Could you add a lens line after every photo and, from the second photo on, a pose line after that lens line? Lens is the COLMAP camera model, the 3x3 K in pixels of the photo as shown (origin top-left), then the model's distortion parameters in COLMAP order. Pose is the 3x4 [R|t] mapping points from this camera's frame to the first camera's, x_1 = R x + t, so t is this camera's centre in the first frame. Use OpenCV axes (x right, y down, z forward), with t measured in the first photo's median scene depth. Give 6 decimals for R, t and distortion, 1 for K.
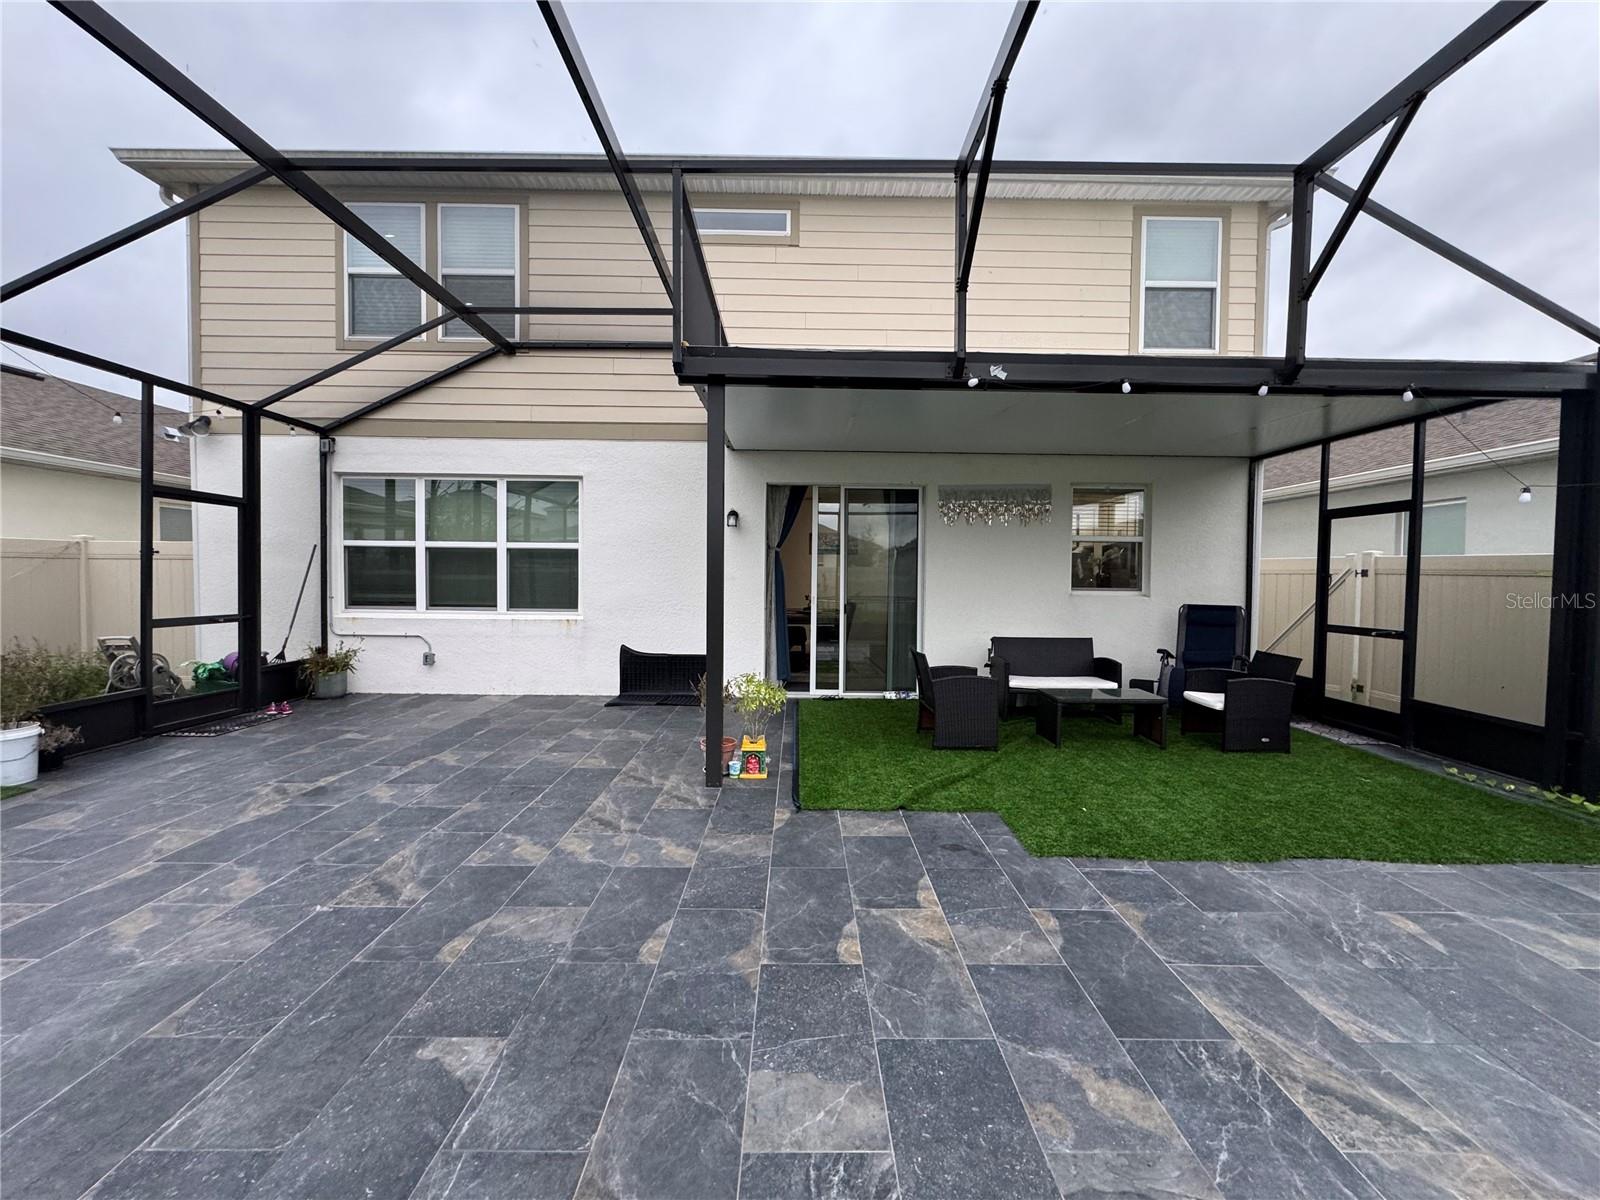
lens RADIAL K [[635.6, 0, 800.6], [0, 635.6, 596.0], [0, 0, 1]] dist [-0.002660, 0.000686]
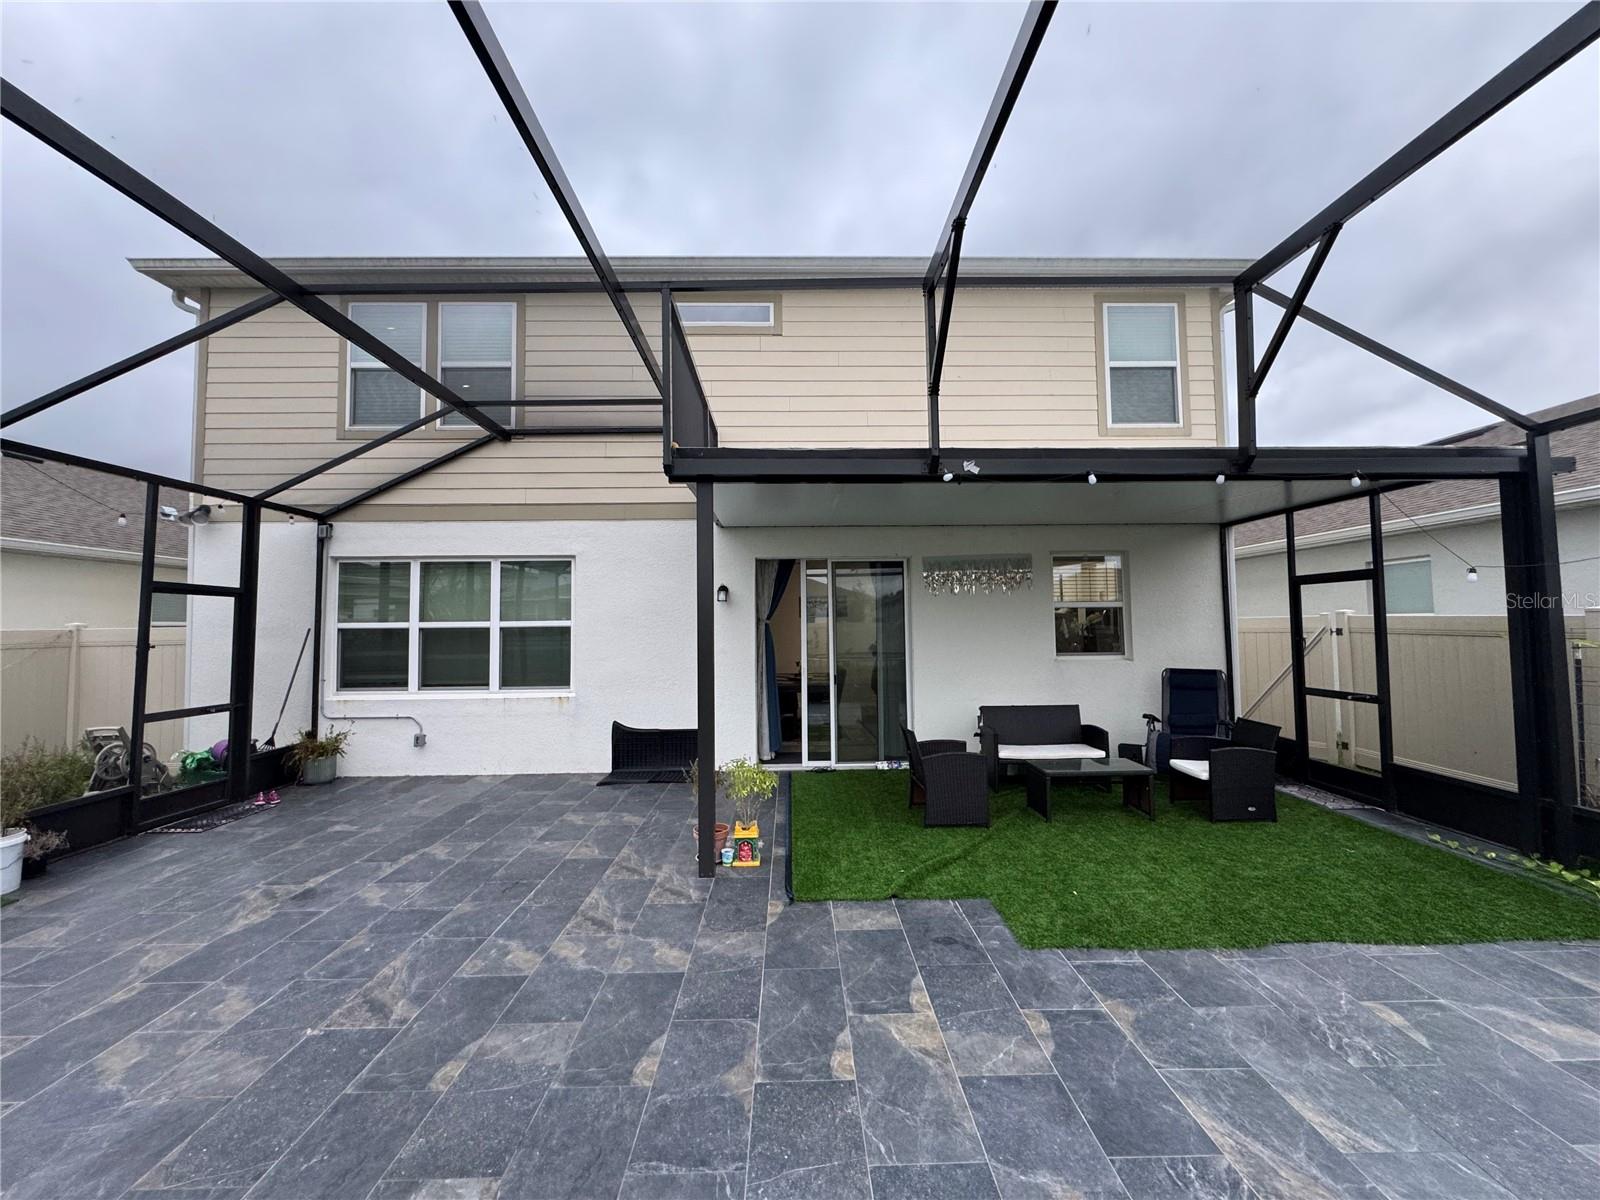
lens RADIAL K [[635.6, 0, 800.6], [0, 635.6, 596.0], [0, 0, 1]] dist [-0.002660, 0.000686]
pose [[0.999659, -0.022238, 0.013659, 0.007684], [0.023249, 0.996602, -0.079020, -0.061277], [-0.011855, 0.079311, 0.996779, -0.035516]]
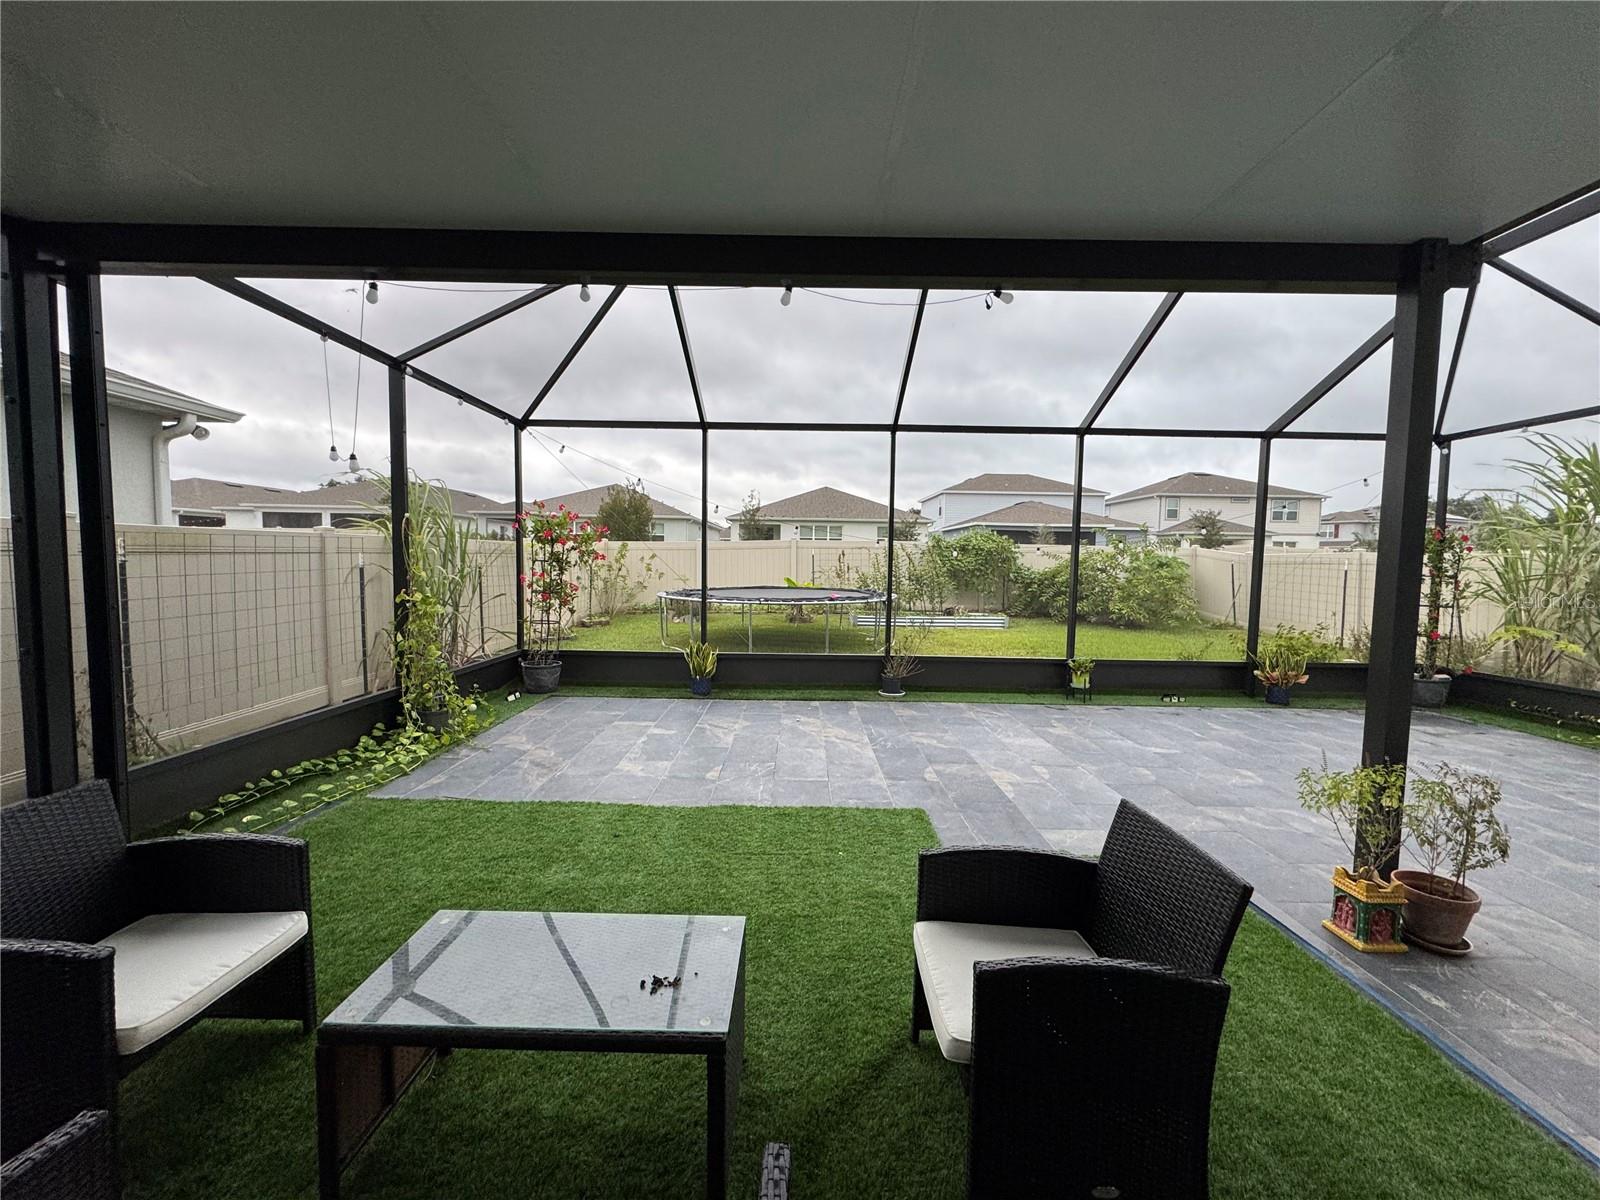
lens RADIAL K [[635.6, 0, 800.6], [0, 635.6, 596.0], [0, 0, 1]] dist [-0.002660, 0.000686]
pose [[-0.999728, -0.023281, 0.000971, 0.480371], [-0.023086, 0.995282, 0.094233, -0.069105], [-0.003160, 0.094185, -0.995550, 1.702234]]
